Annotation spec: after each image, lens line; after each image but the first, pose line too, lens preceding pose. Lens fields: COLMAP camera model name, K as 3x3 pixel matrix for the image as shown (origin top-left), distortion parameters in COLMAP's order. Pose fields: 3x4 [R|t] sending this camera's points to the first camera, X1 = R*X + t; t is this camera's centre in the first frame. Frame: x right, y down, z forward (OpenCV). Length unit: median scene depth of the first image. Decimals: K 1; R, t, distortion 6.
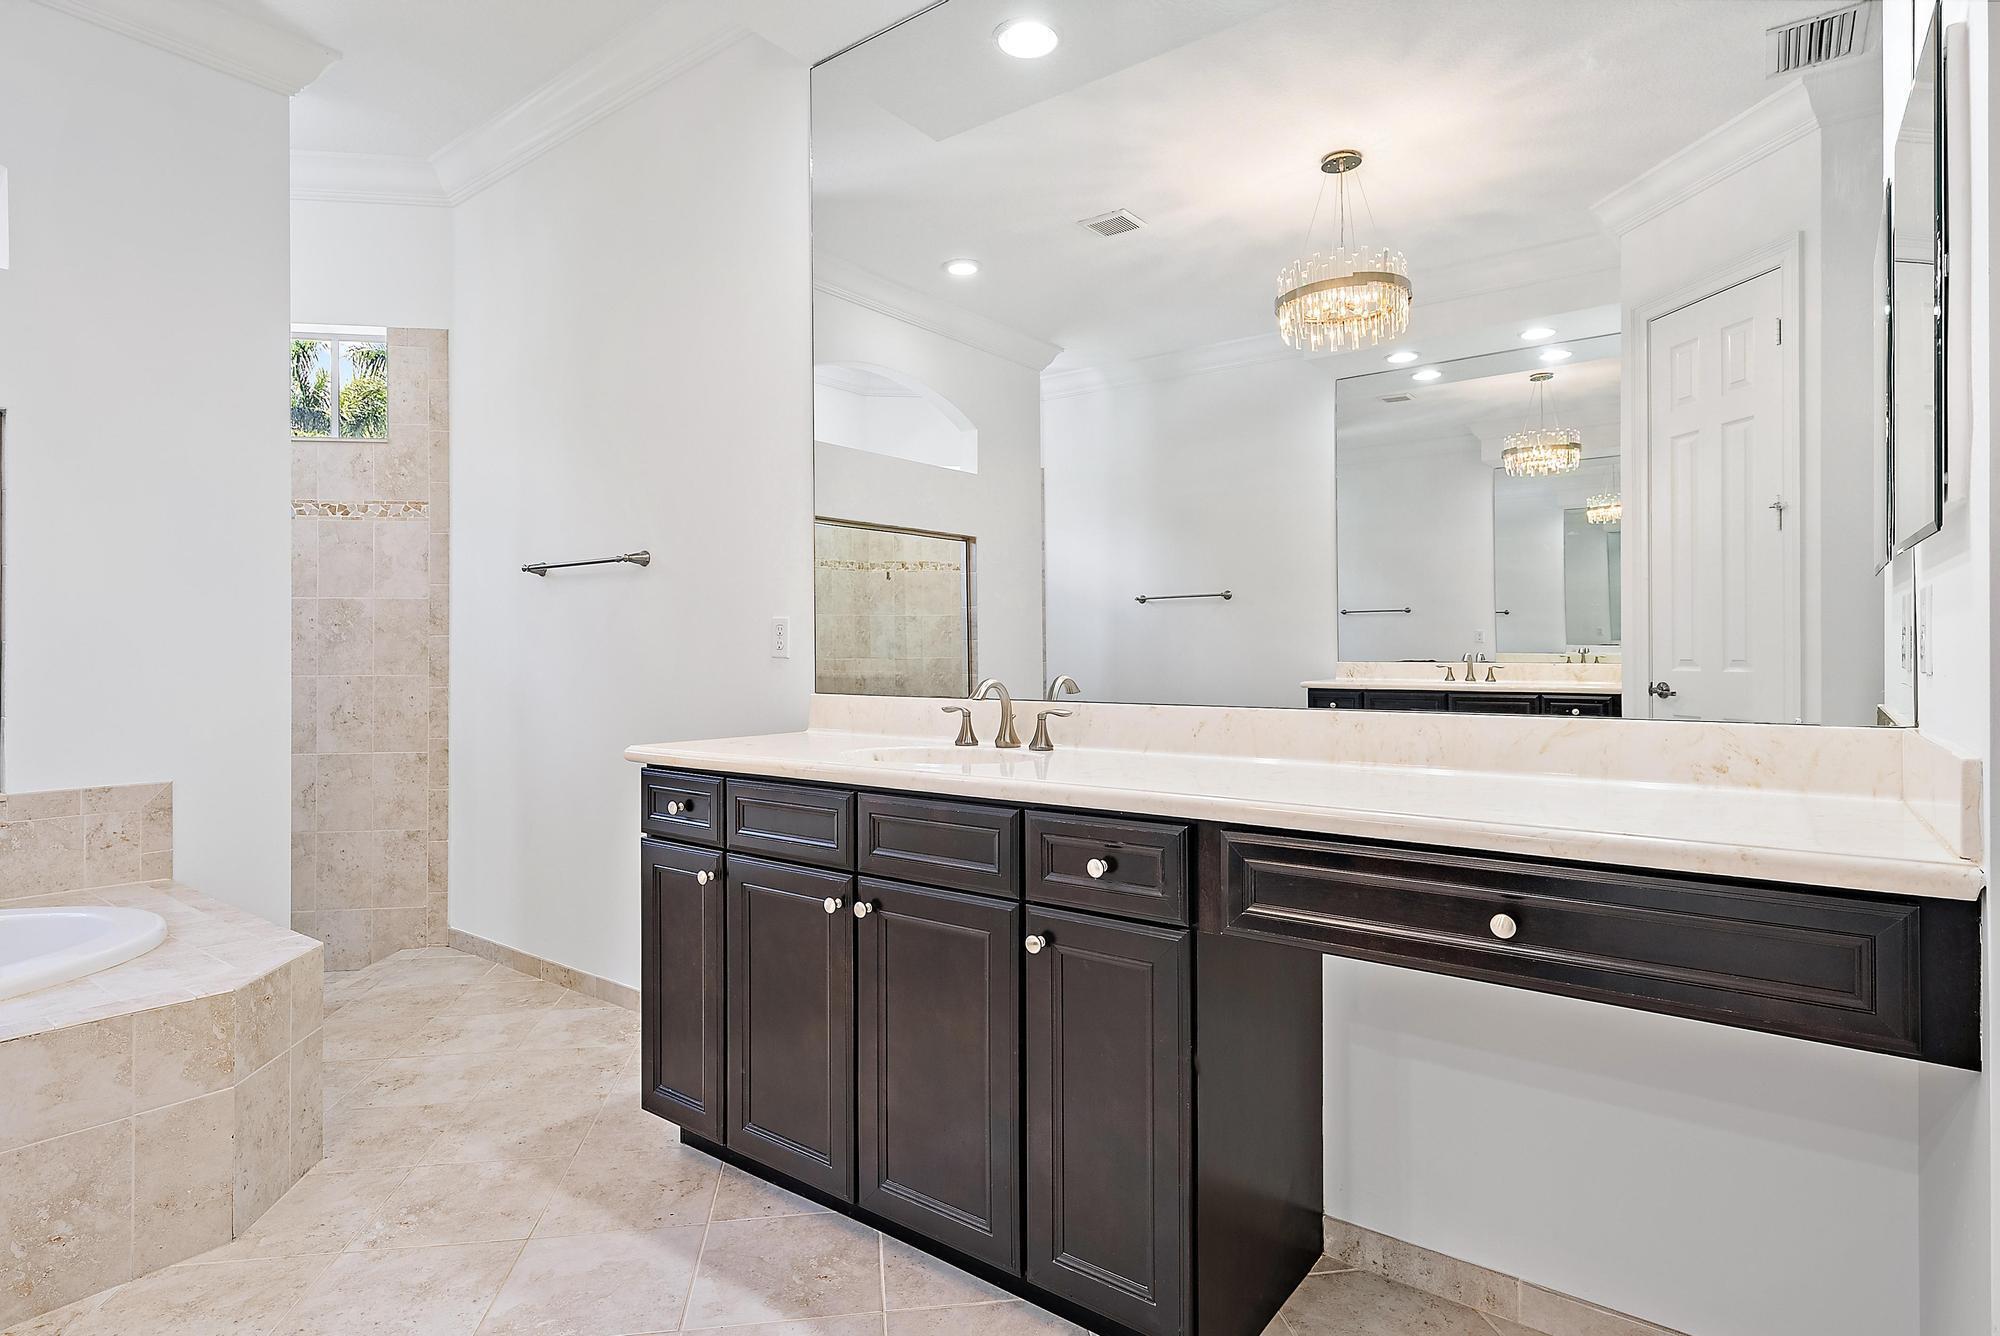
lens RADIAL K [[1039.4, 0, 999.5], [0, 1039.4, 634.9], [0, 0, 1]] dist [0.004775, -0.001571]
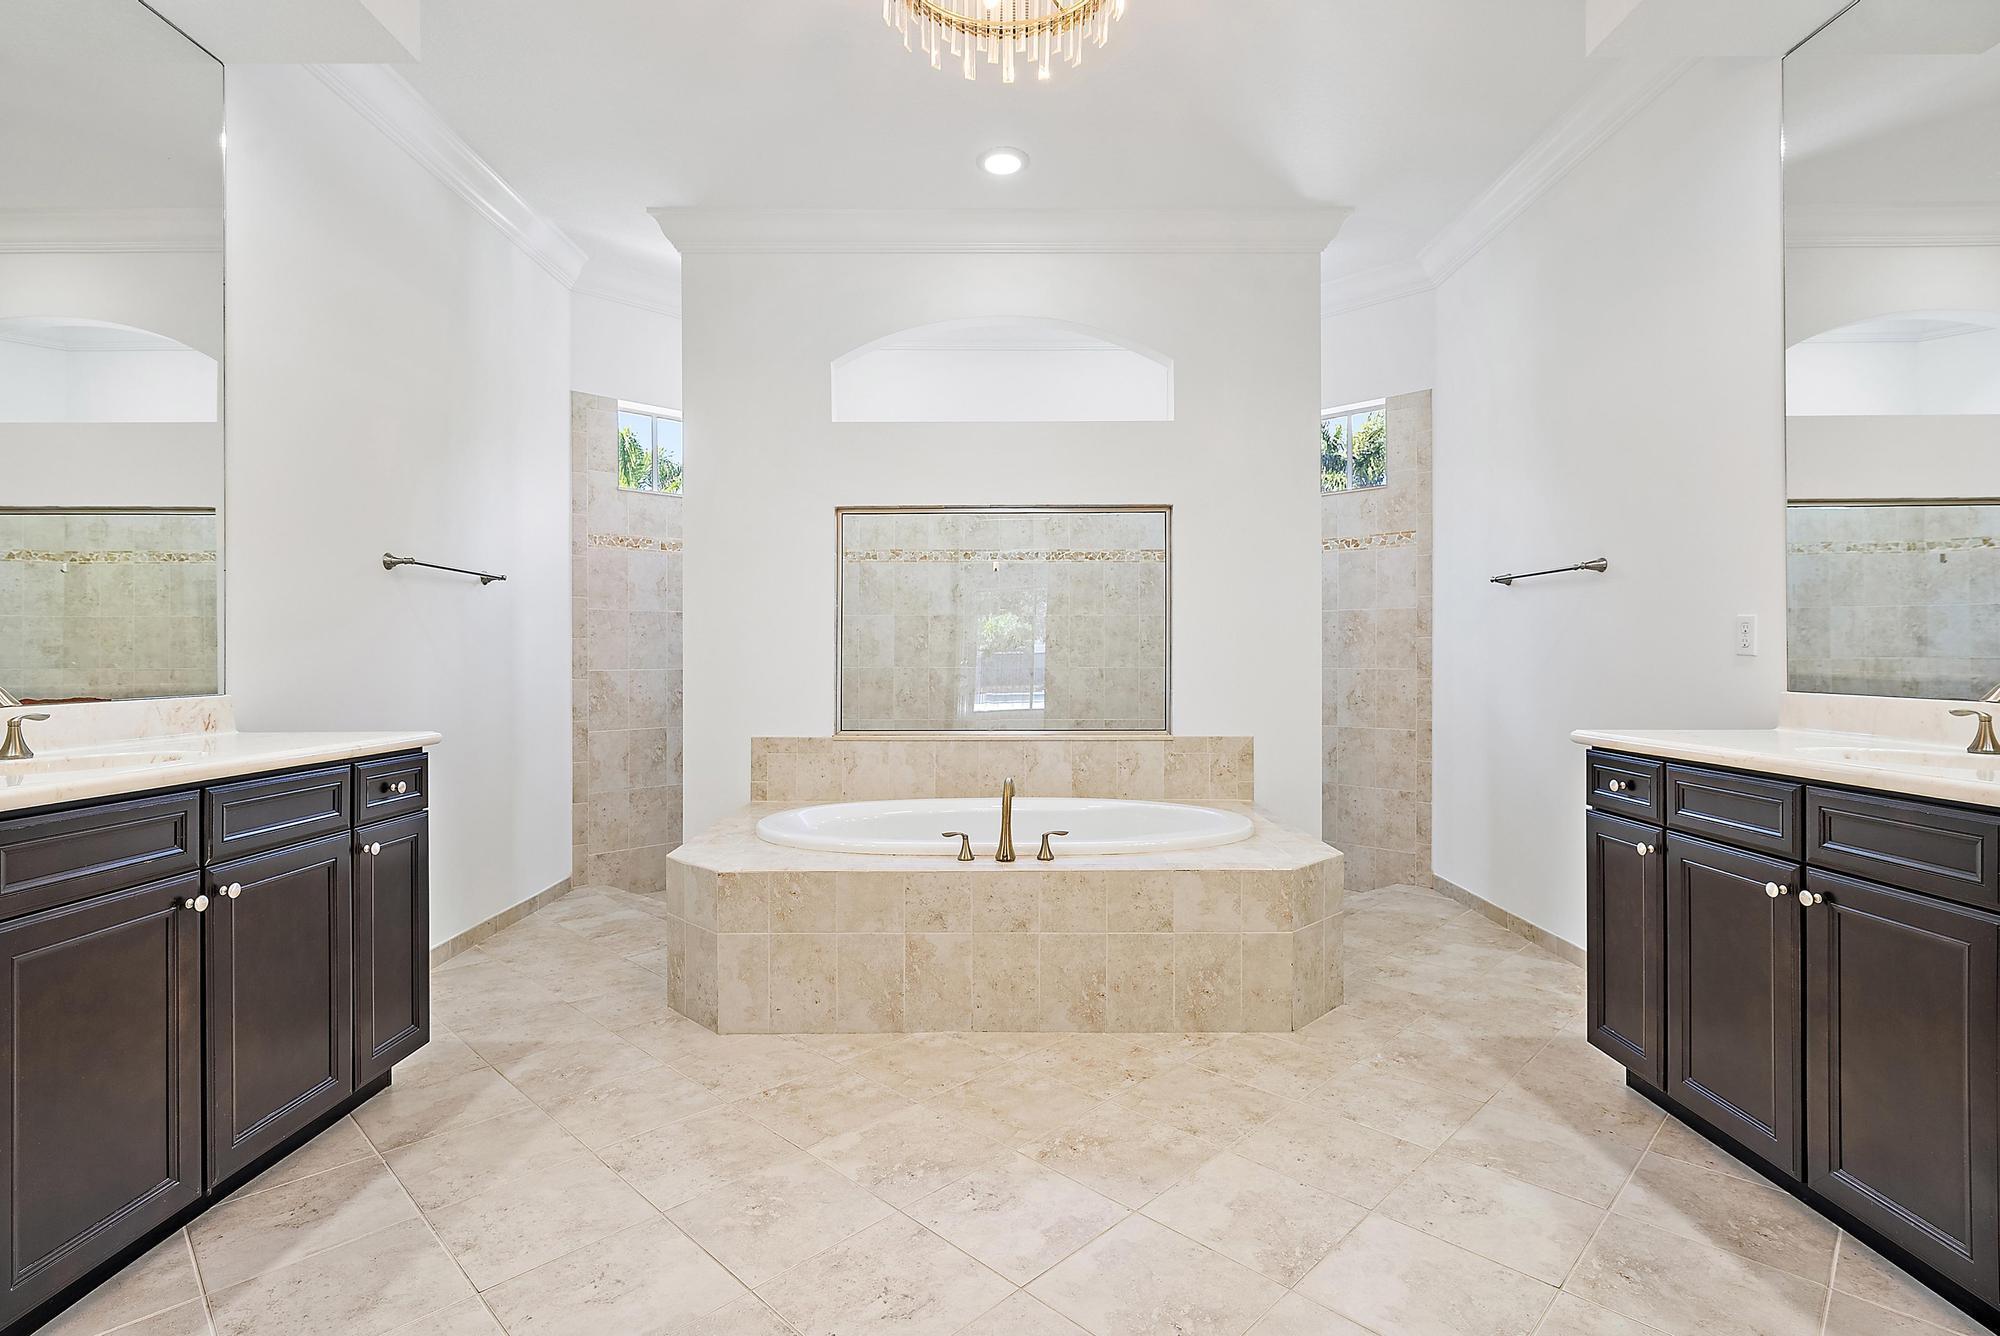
lens RADIAL K [[955.0, 0, 1003.4], [0, 955.0, 674.5], [0, 0, 1]] dist [0.002874, -0.000487]
pose [[0.610306, 0.018533, -0.791949, 0.099242], [0.014322, 0.999305, 0.034422, -0.002064], [0.792037, -0.032350, 0.609616, -0.160286]]
